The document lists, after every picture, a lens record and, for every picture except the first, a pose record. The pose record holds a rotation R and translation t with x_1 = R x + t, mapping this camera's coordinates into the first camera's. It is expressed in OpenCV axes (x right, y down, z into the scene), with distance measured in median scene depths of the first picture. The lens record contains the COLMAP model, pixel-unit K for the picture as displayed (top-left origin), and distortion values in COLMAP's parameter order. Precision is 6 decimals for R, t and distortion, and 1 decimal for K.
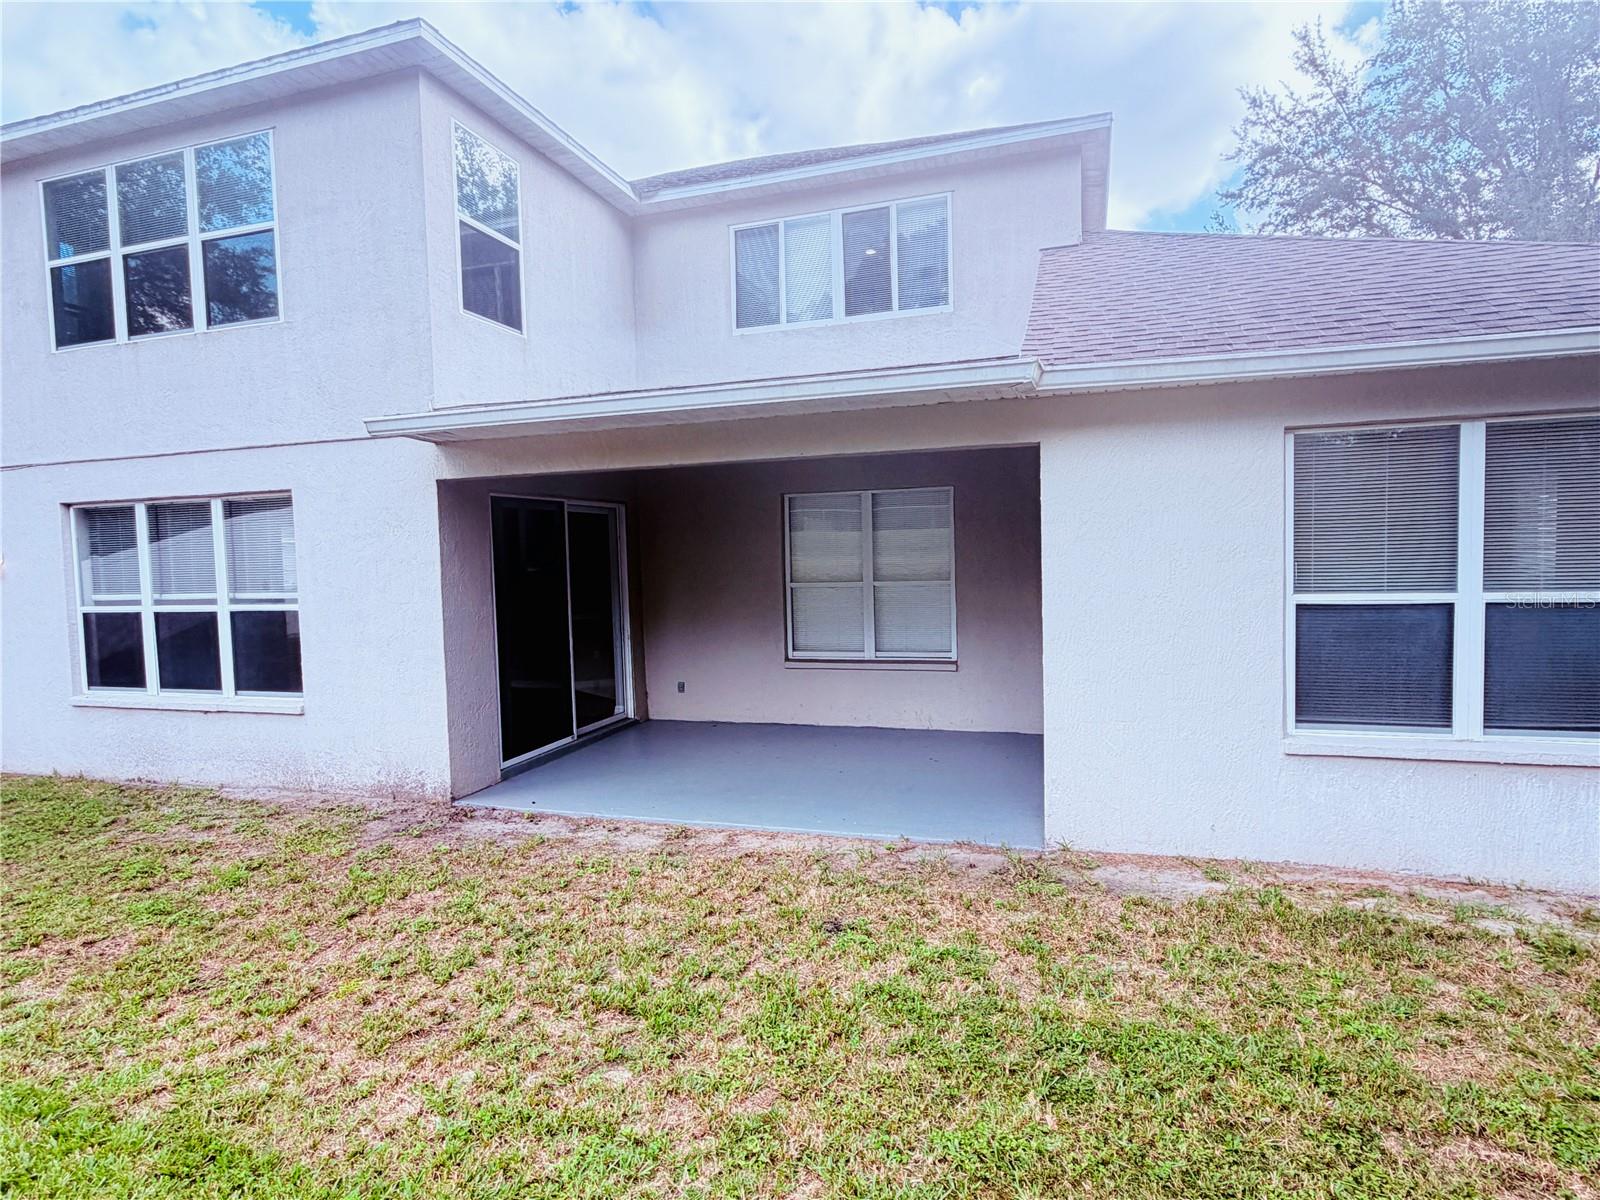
lens RADIAL K [[869.6, 0, 795.2], [0, 869.6, 600.0], [0, 0, 1]] dist [0.004563, 0.000175]
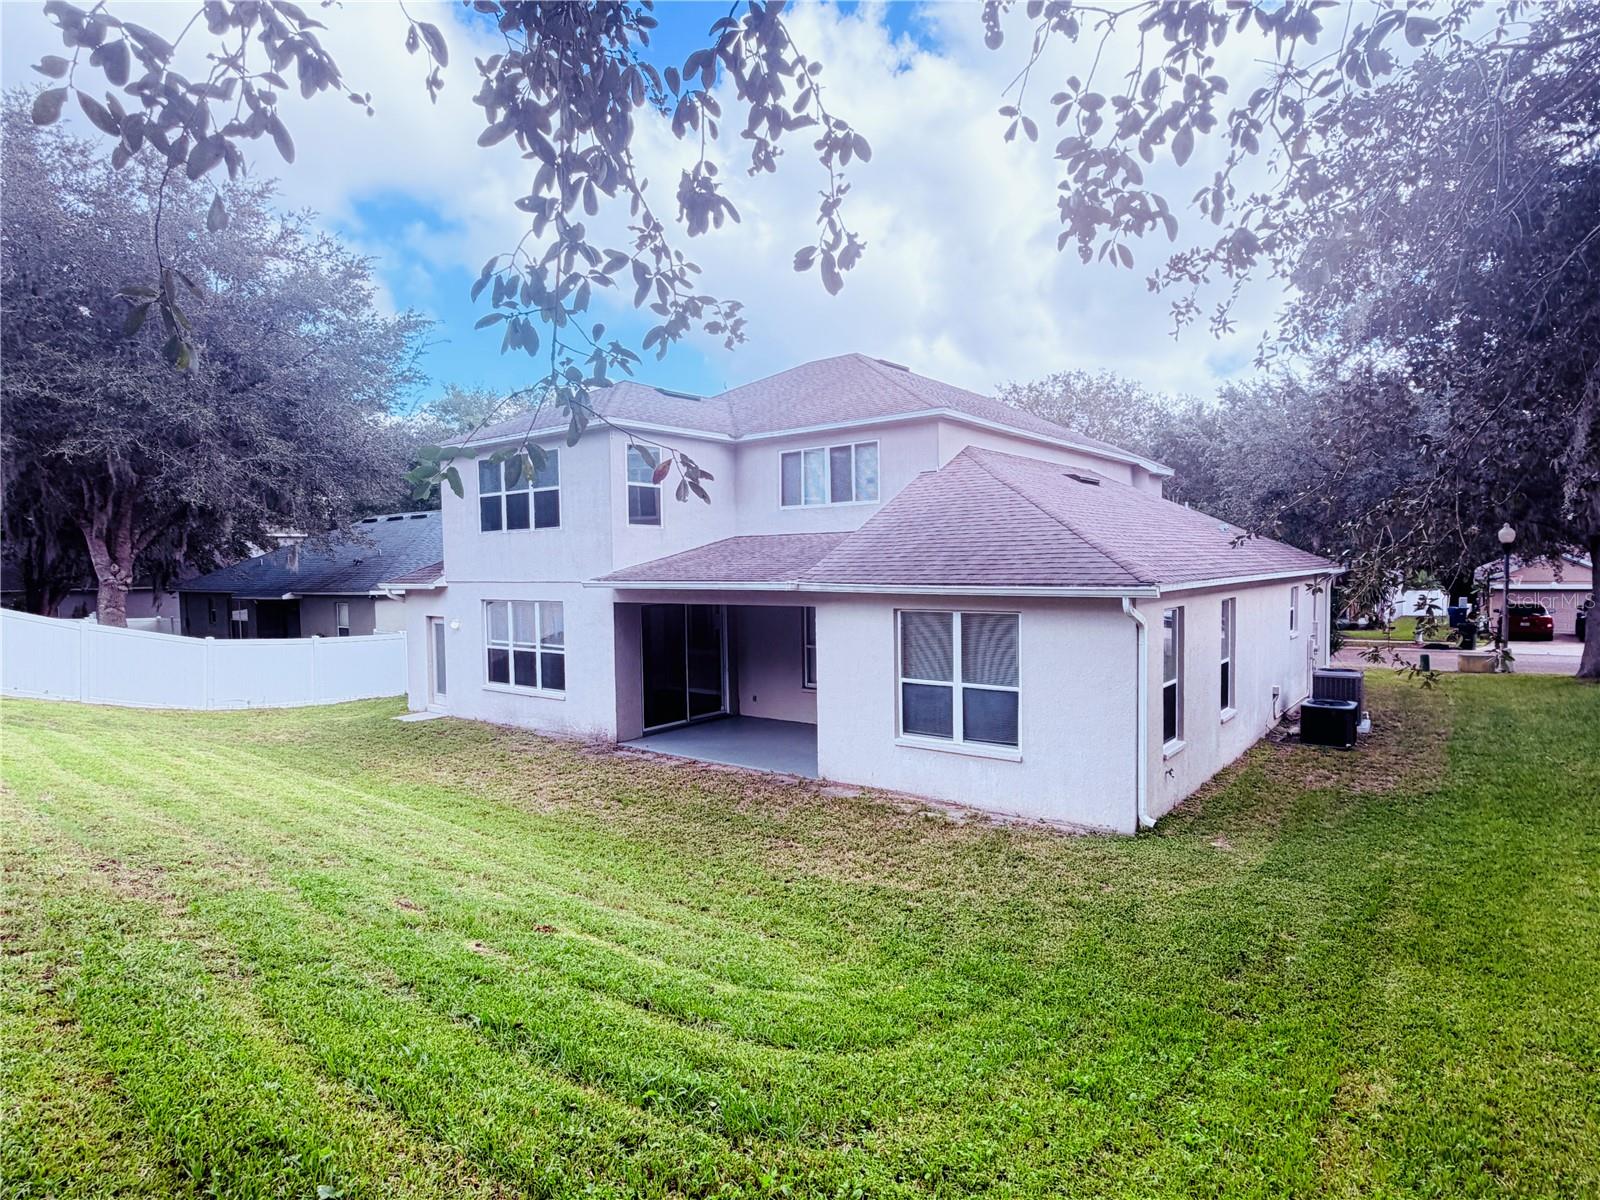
lens RADIAL K [[869.6, 0, 802.8], [0, 869.6, 601.0], [0, 0, 1]] dist [0.004563, 0.000175]
pose [[0.940208, 0.027732, -0.339469, 0.761387], [-0.028599, 0.999588, 0.002451, -0.146610], [0.339398, 0.007404, 0.940614, -0.902118]]
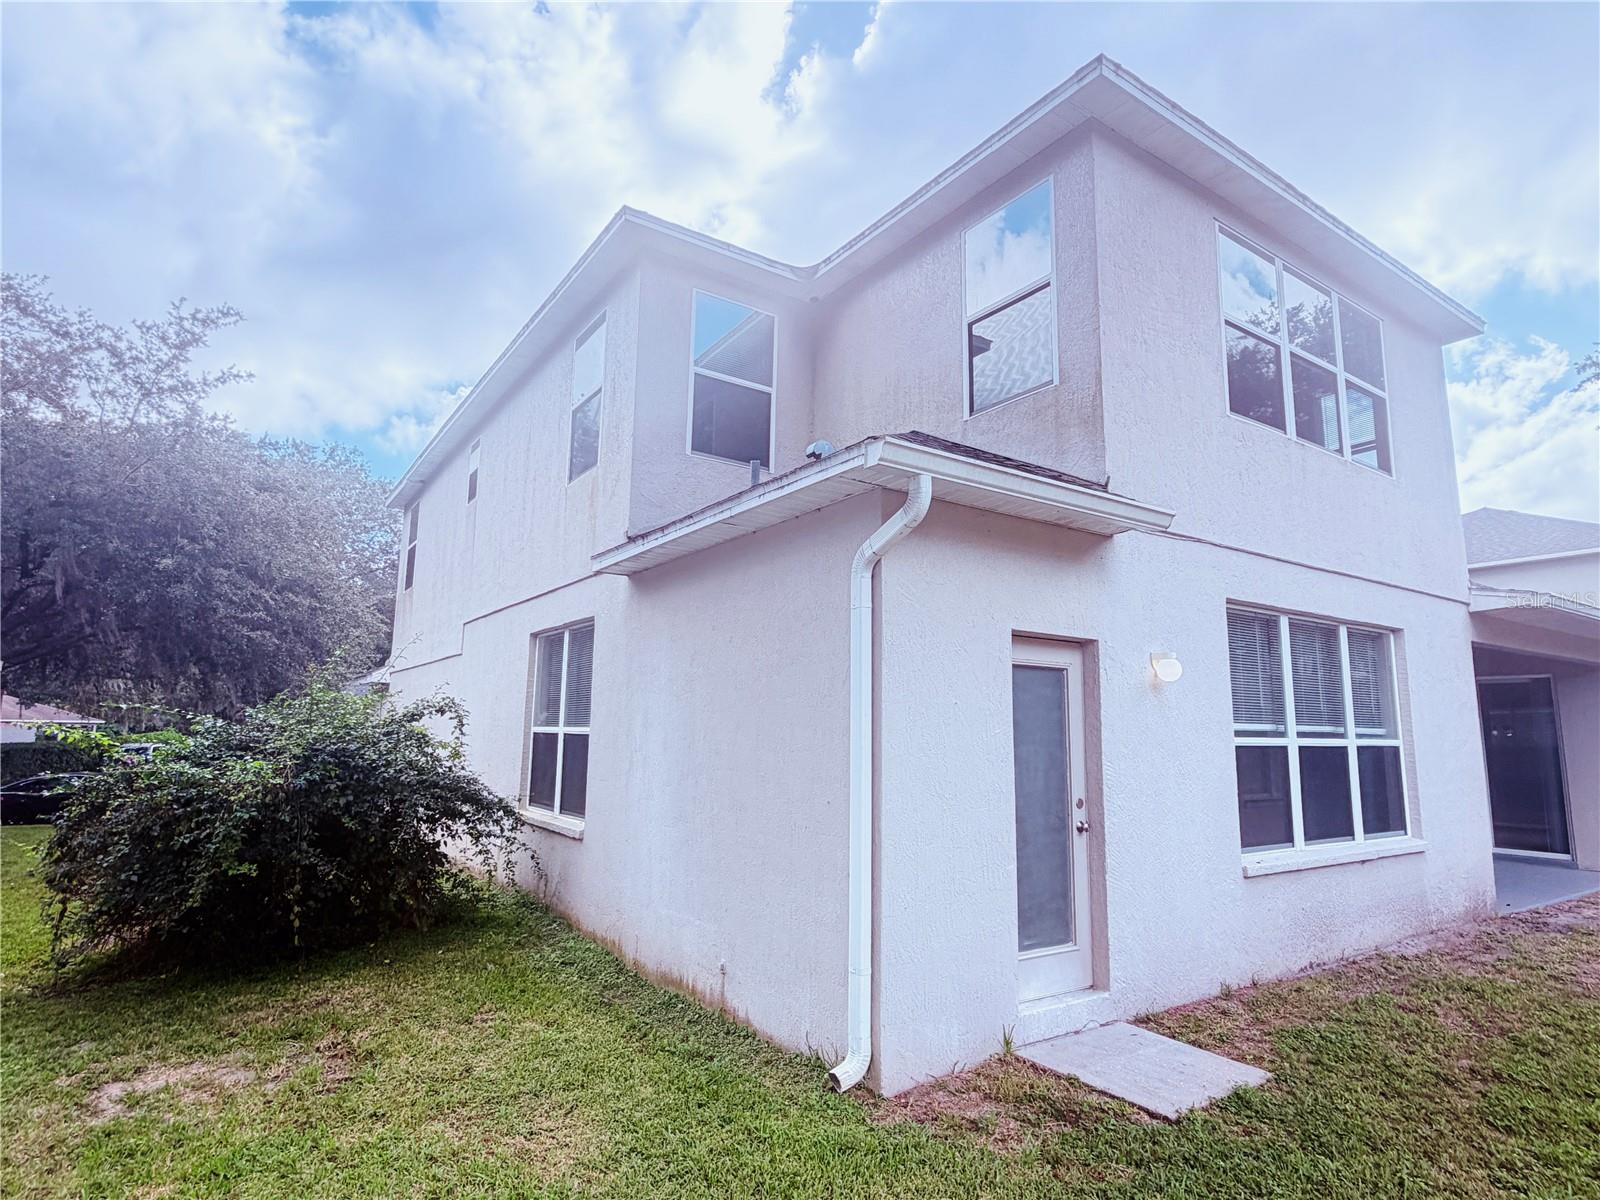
lens RADIAL K [[869.6, 0, 803.2], [0, 869.6, 599.4], [0, 0, 1]] dist [0.004563, 0.000175]
pose [[0.593571, 0.157267, 0.789266, -1.787796], [0.016482, 0.978139, -0.207296, 0.042925], [-0.804613, 0.136054, 0.578003, 0.930670]]
